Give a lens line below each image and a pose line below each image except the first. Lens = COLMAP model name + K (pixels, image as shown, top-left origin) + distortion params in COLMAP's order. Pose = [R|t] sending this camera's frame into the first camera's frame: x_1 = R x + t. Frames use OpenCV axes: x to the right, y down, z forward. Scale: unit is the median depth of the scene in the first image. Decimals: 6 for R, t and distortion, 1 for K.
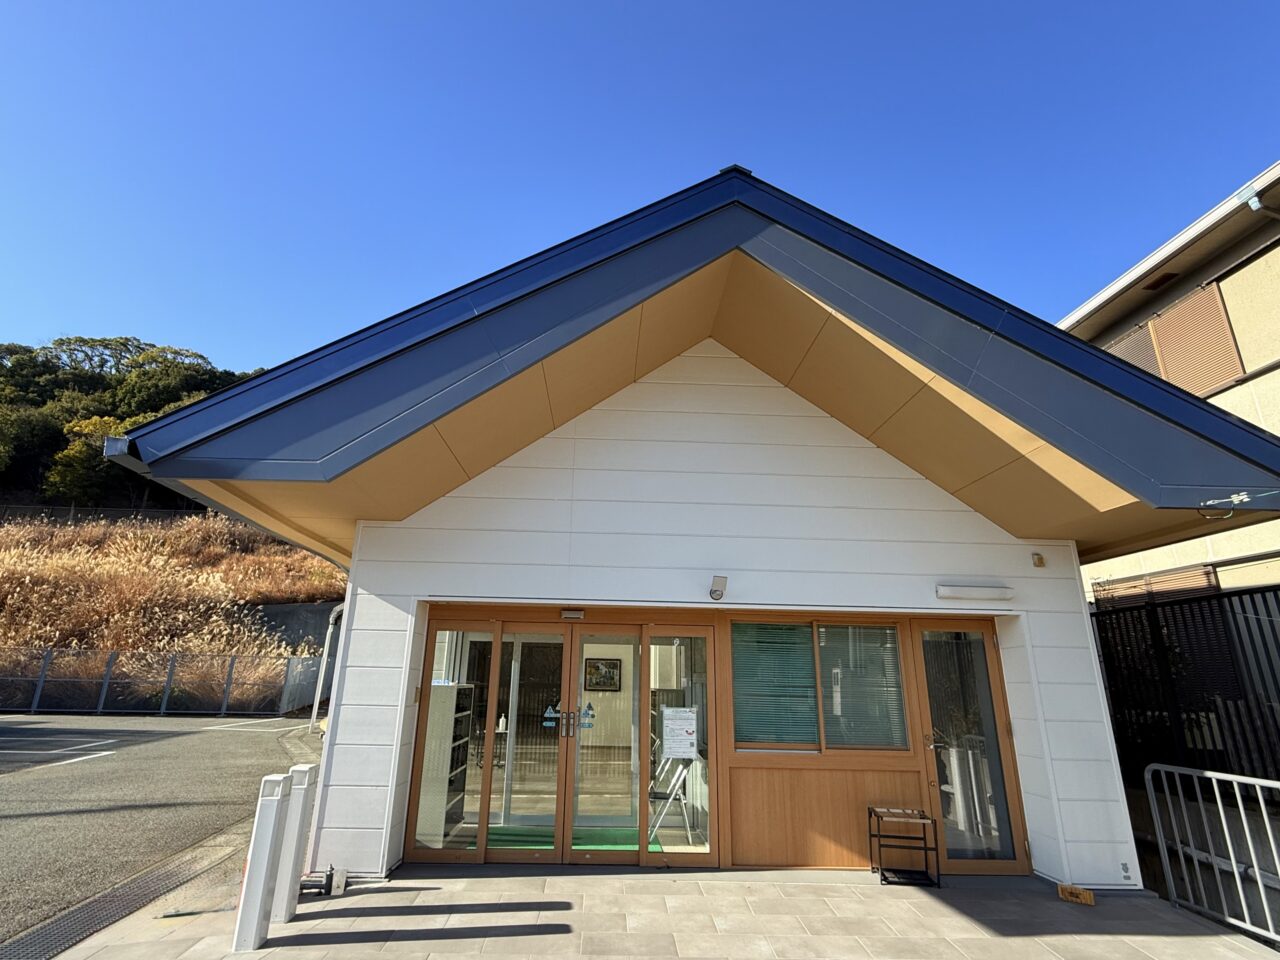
lens RADIAL K [[616.0, 0, 620.6], [0, 616.0, 480.6], [0, 0, 1]] dist [0.004475, -0.001129]
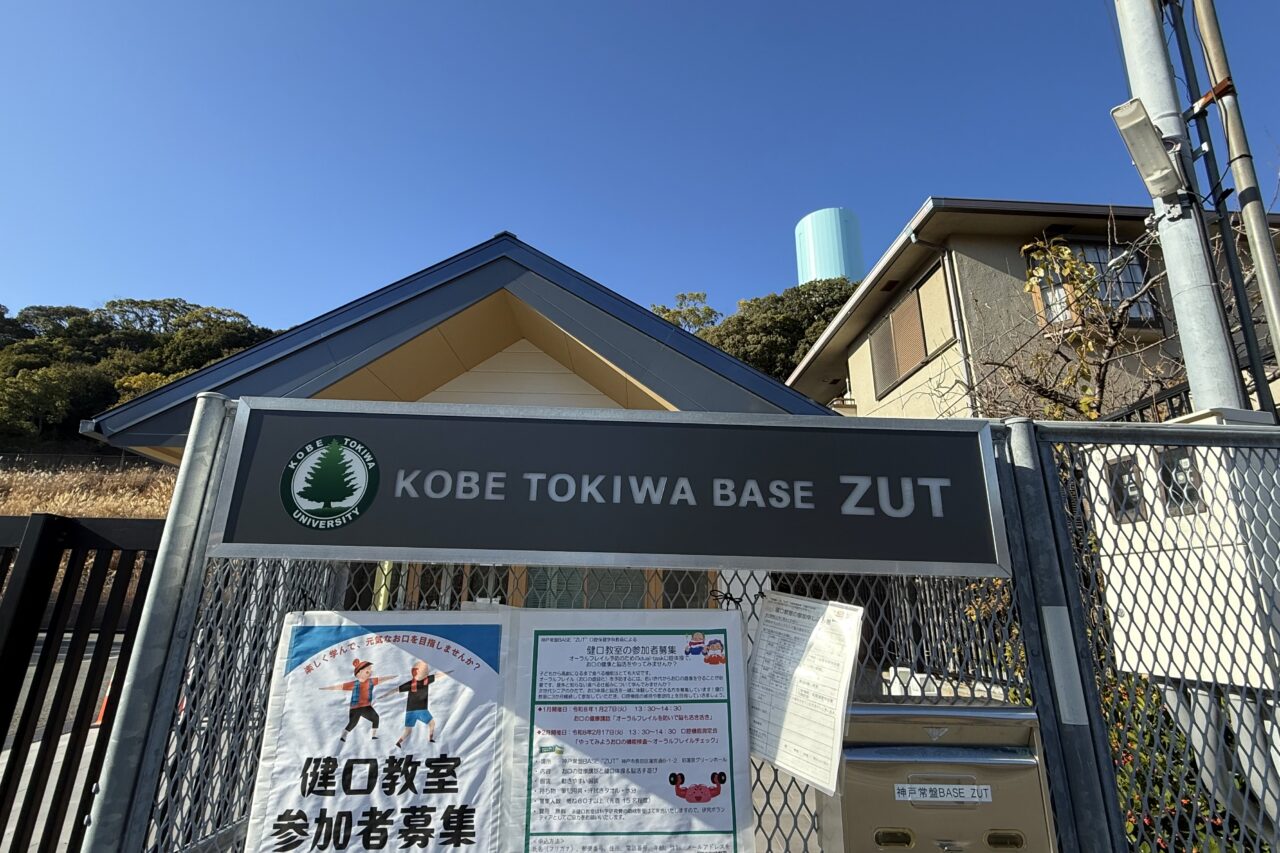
lens RADIAL K [[586.6, 0, 639.7], [0, 586.6, 421.8], [0, 0, 1]] dist [0.002101, 0.000256]
pose [[0.999889, -0.008545, -0.012198, 0.044563], [0.008487, 0.999952, -0.004834, -0.003366], [0.012239, 0.004730, 0.999914, -0.035401]]
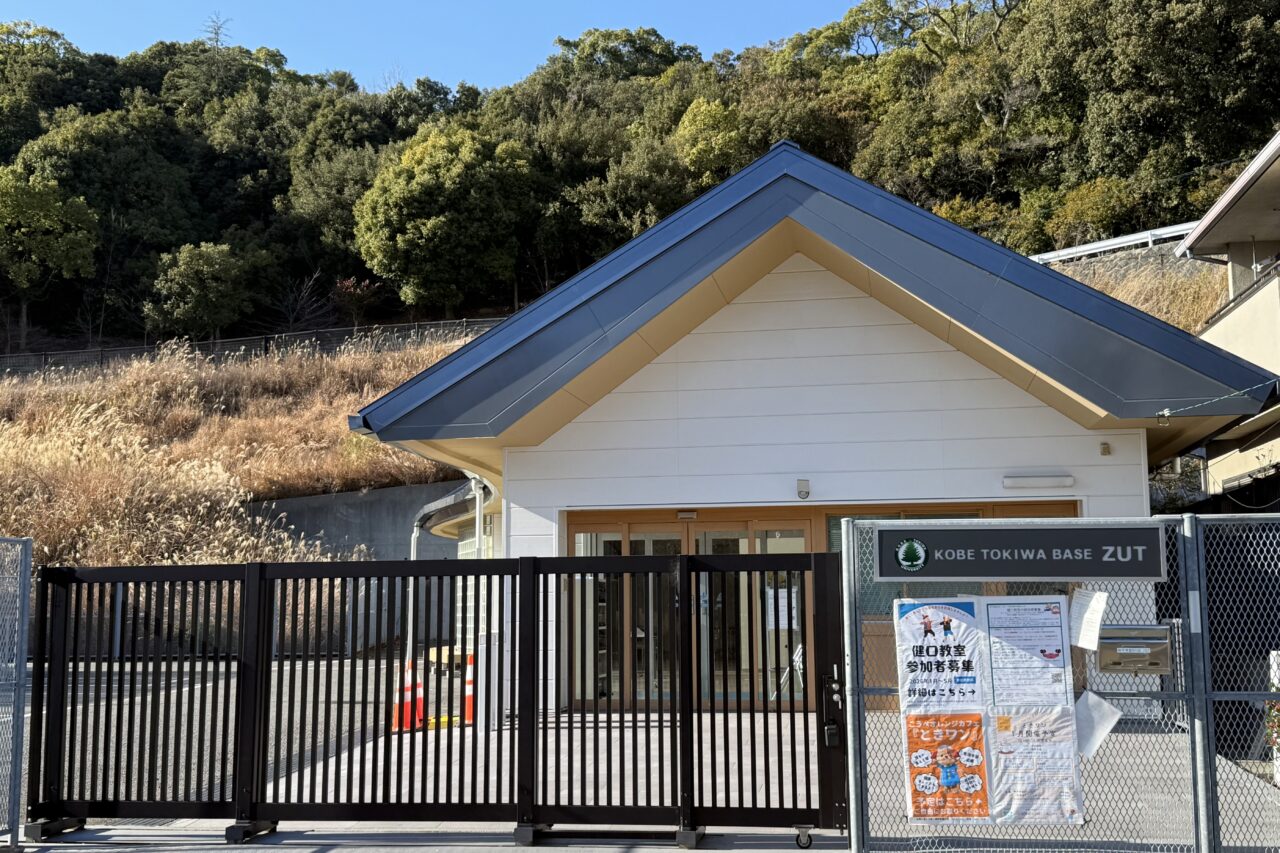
lens RADIAL K [[1382.9, 0, 638.0], [0, 1382.9, 431.3], [0, 0, 1]] dist [0.099783, 0.000000]
pose [[0.976792, -0.055312, -0.206926, 0.036727], [0.091349, 0.981394, 0.168884, -0.037245], [0.193734, -0.183867, 0.963670, -0.144499]]
